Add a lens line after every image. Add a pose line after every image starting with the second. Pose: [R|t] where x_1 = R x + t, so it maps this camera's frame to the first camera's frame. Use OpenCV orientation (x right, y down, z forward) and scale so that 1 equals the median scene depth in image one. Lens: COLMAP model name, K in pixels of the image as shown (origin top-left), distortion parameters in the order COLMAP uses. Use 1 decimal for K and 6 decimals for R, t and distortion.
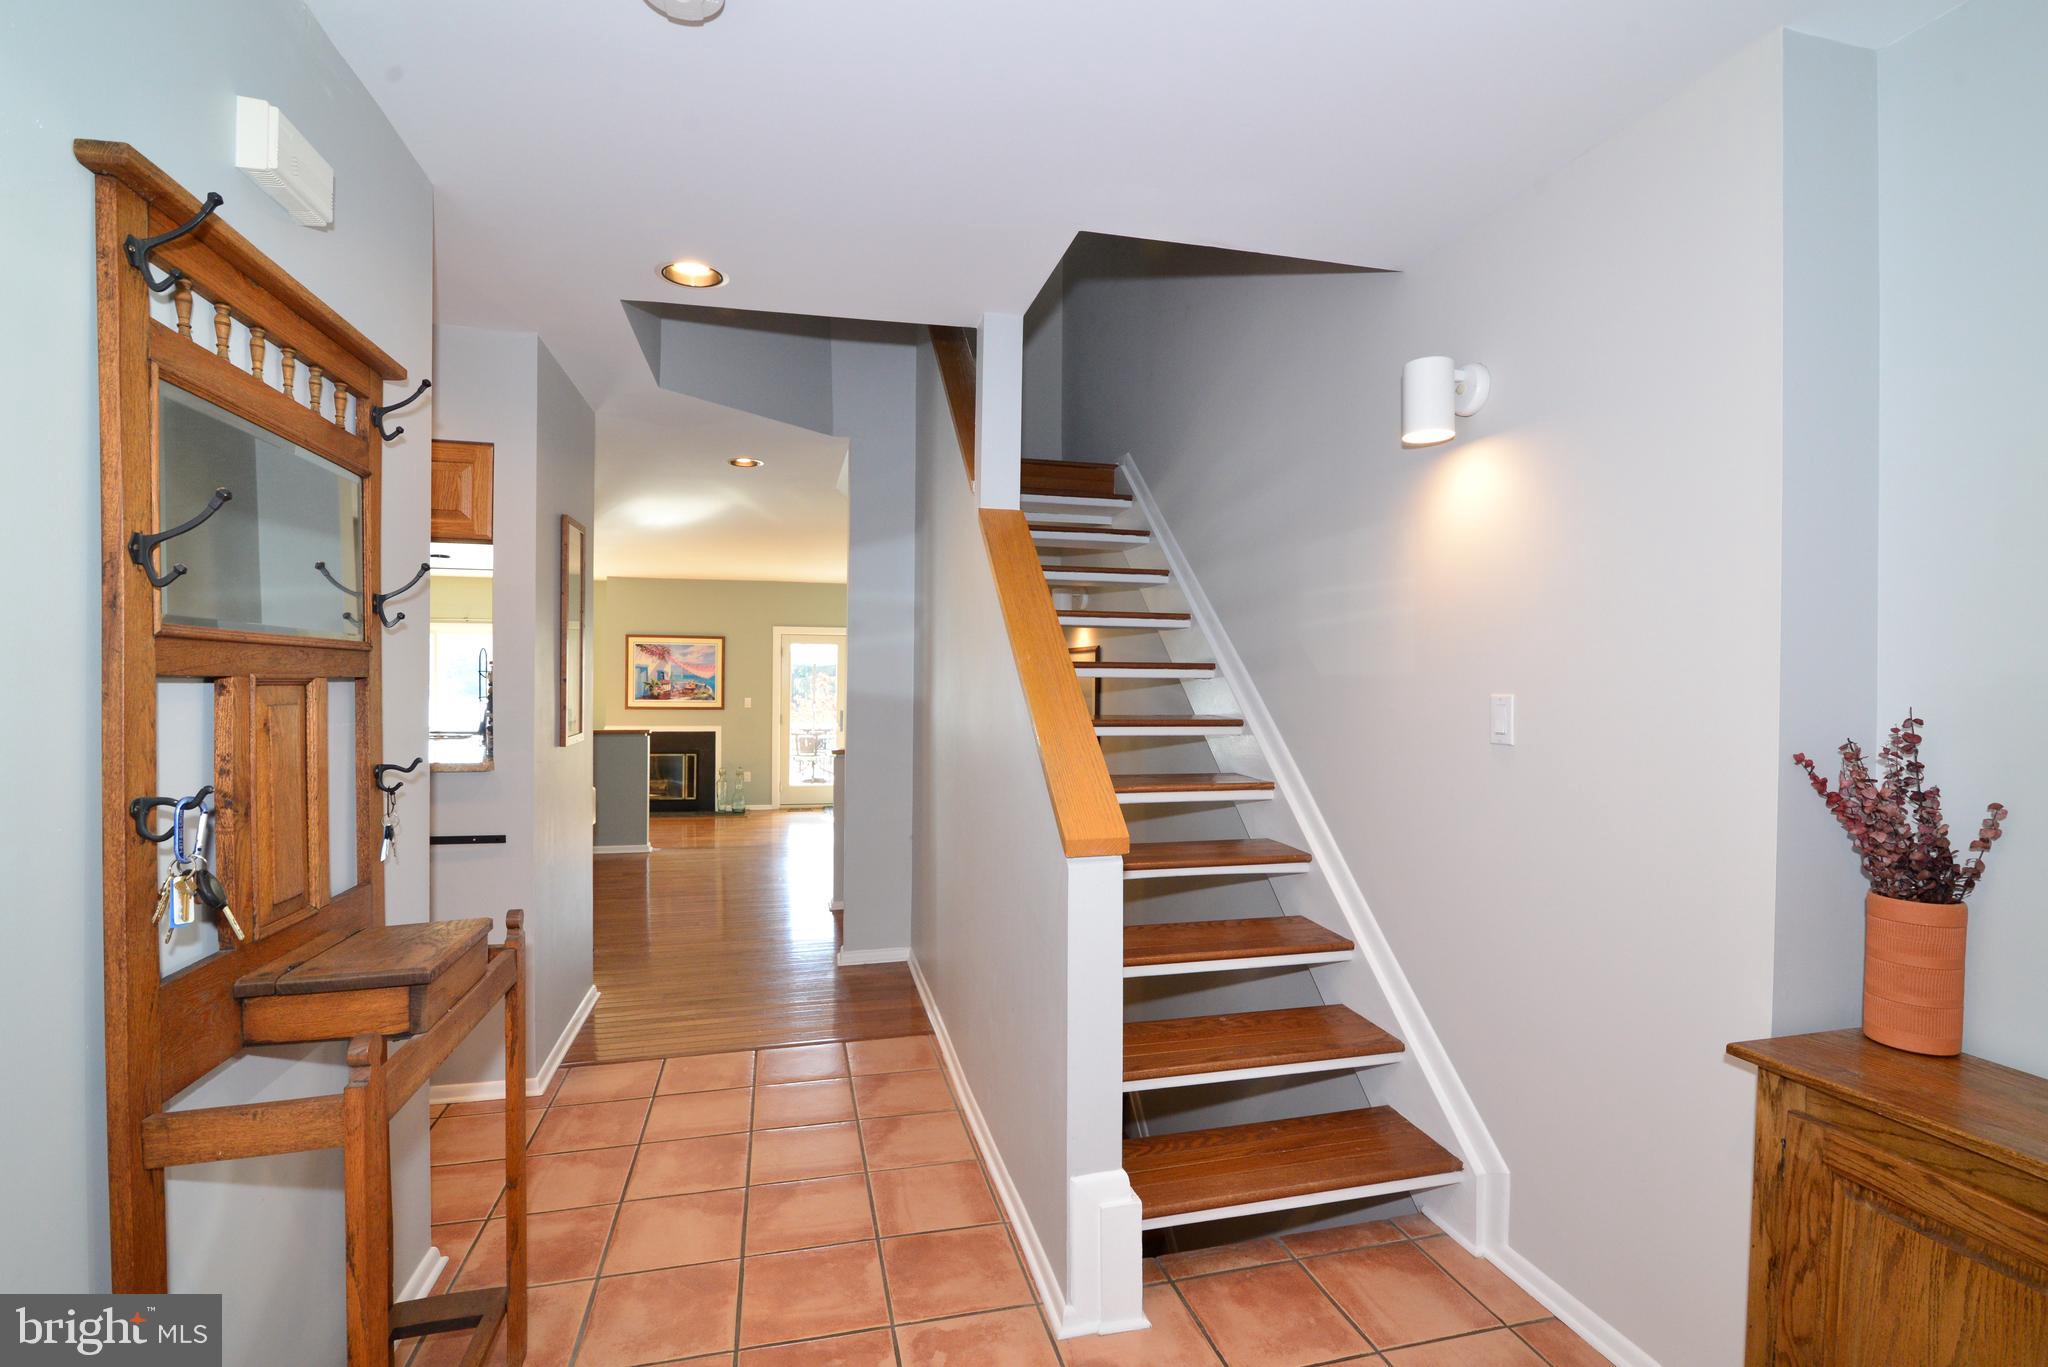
lens RADIAL K [[929.7, 0, 1026.3], [0, 929.7, 700.2], [0, 0, 1]] dist [-0.019432, 0.001435]
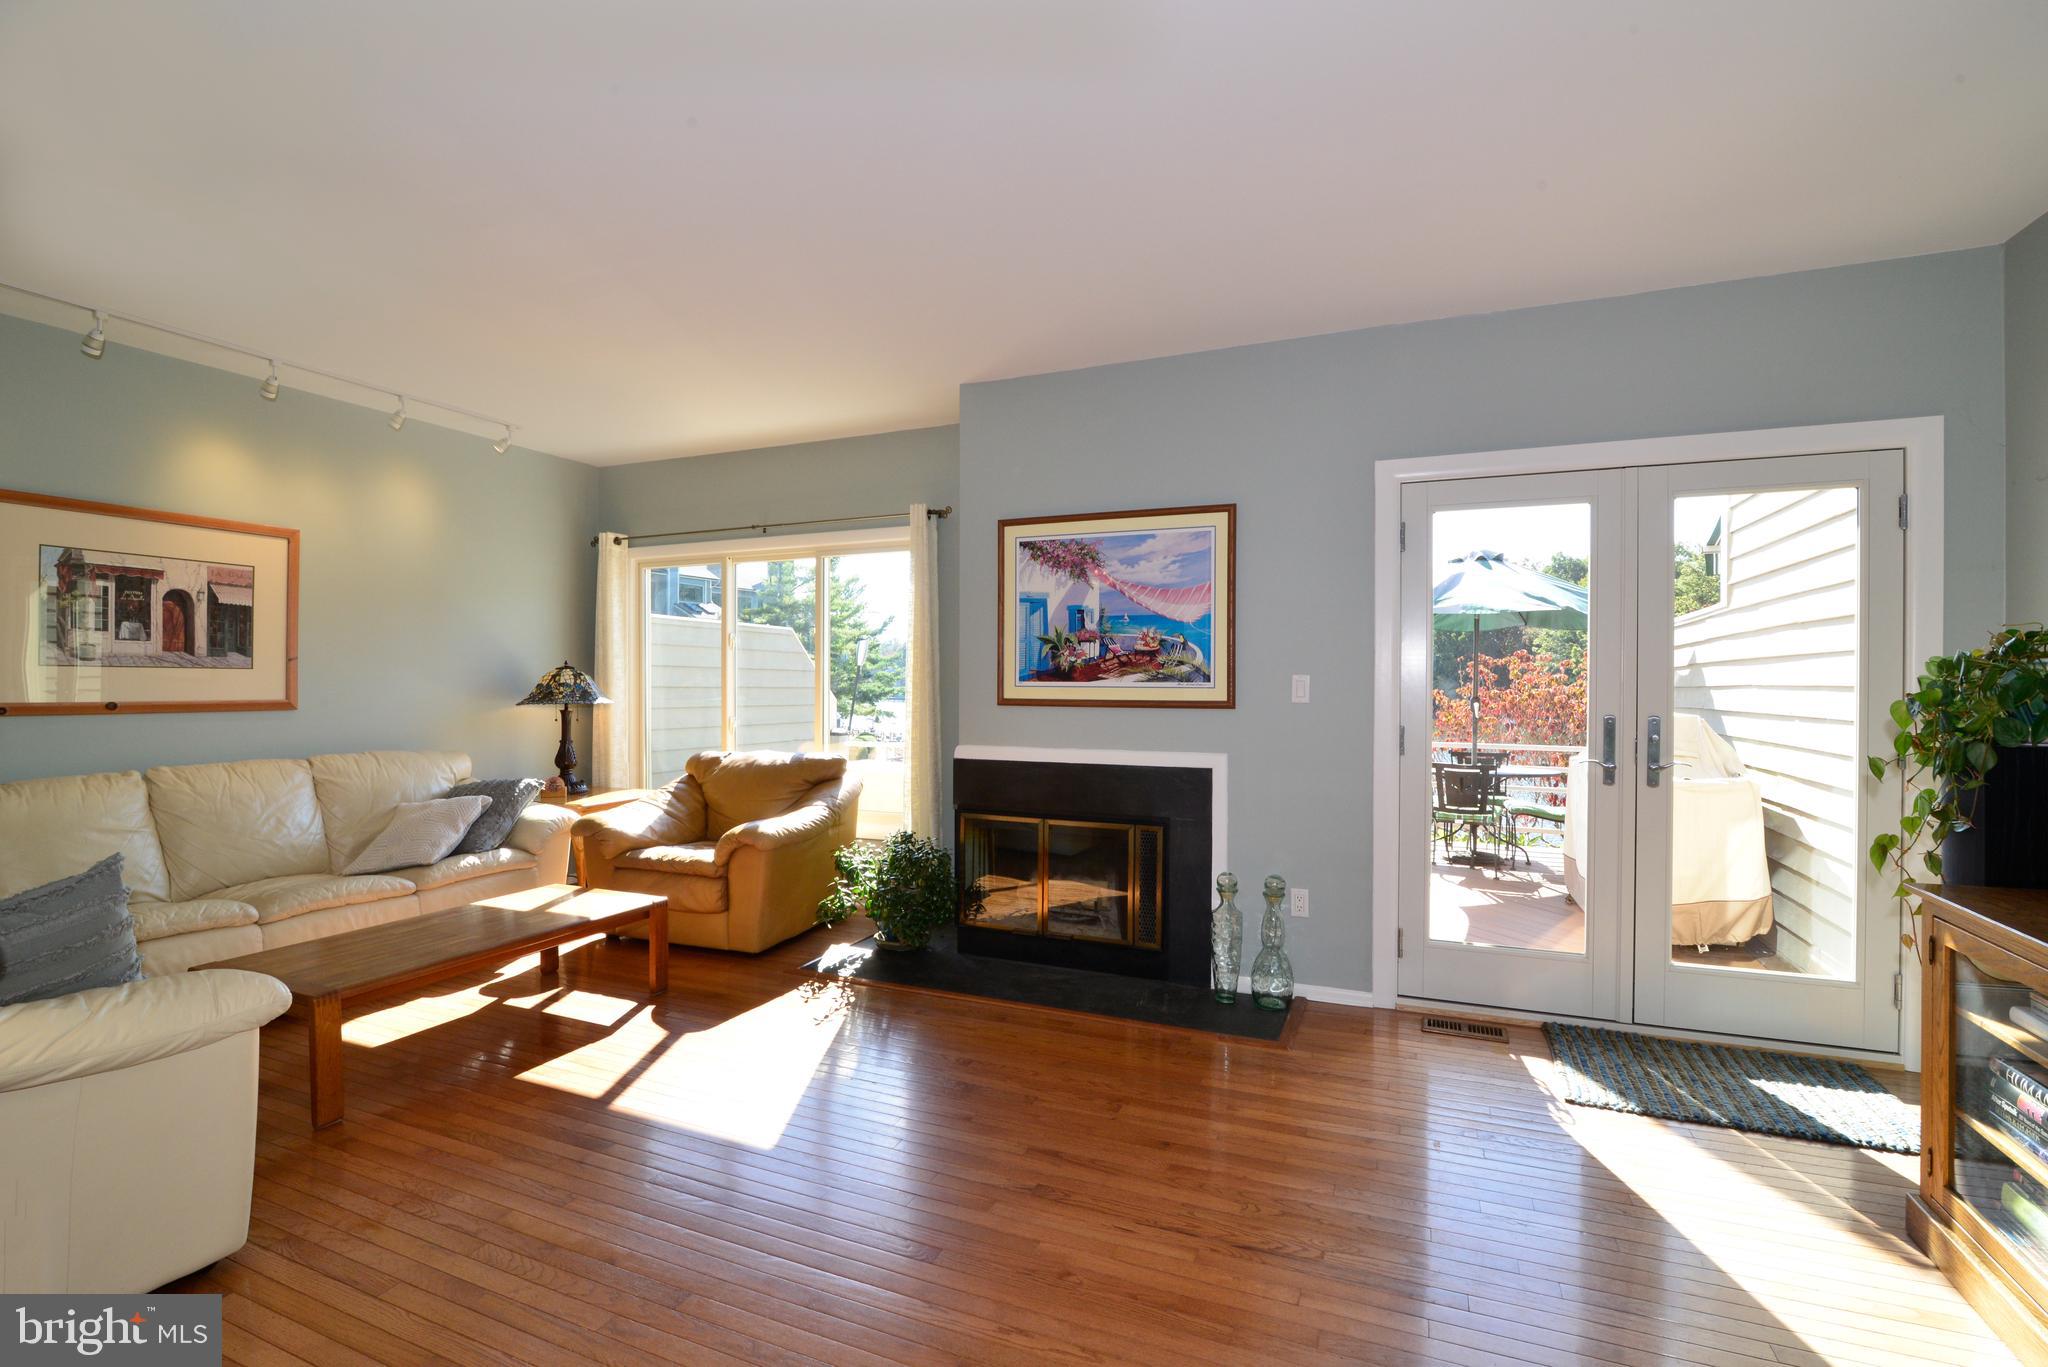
lens RADIAL K [[929.7, 0, 1027.3], [0, 929.7, 684.0], [0, 0, 1]] dist [-0.019432, 0.001435]
pose [[0.786633, -0.004206, -0.617406, -0.170576], [-0.001815, 0.999957, -0.009125, 0.004074], [0.617418, 0.008299, 0.786591, 0.680210]]
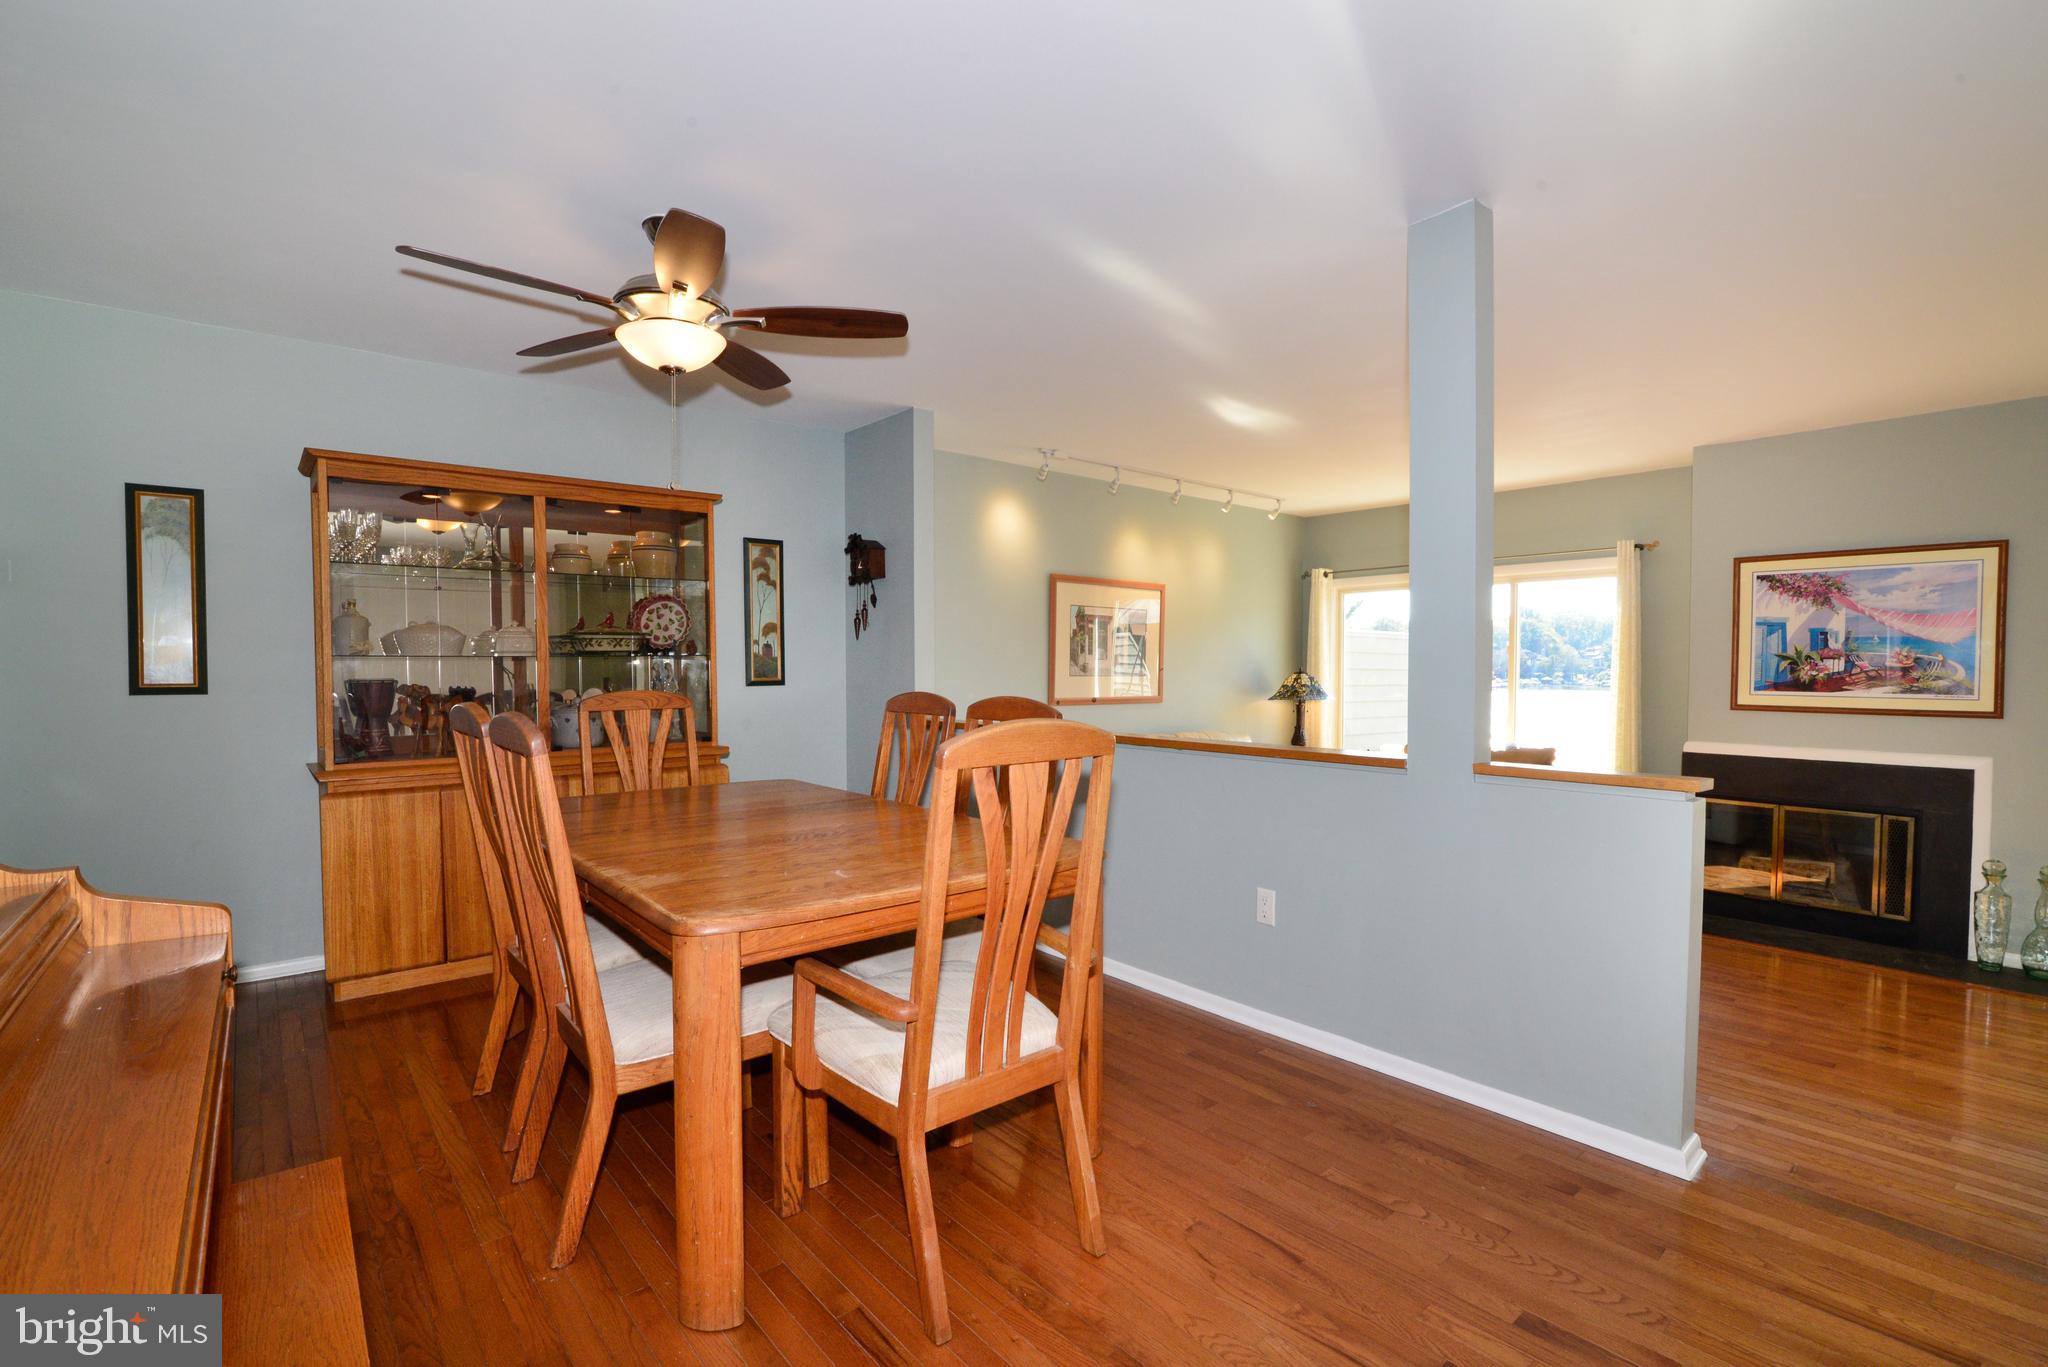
lens RADIAL K [[929.7, 0, 1023.6], [0, 929.7, 683.7], [0, 0, 1]] dist [-0.019432, 0.001435]
pose [[0.418103, 0.011161, -0.908331, -0.144365], [-0.010286, 0.999919, 0.007552, -0.003938], [0.908341, 0.006185, 0.418184, 0.447658]]
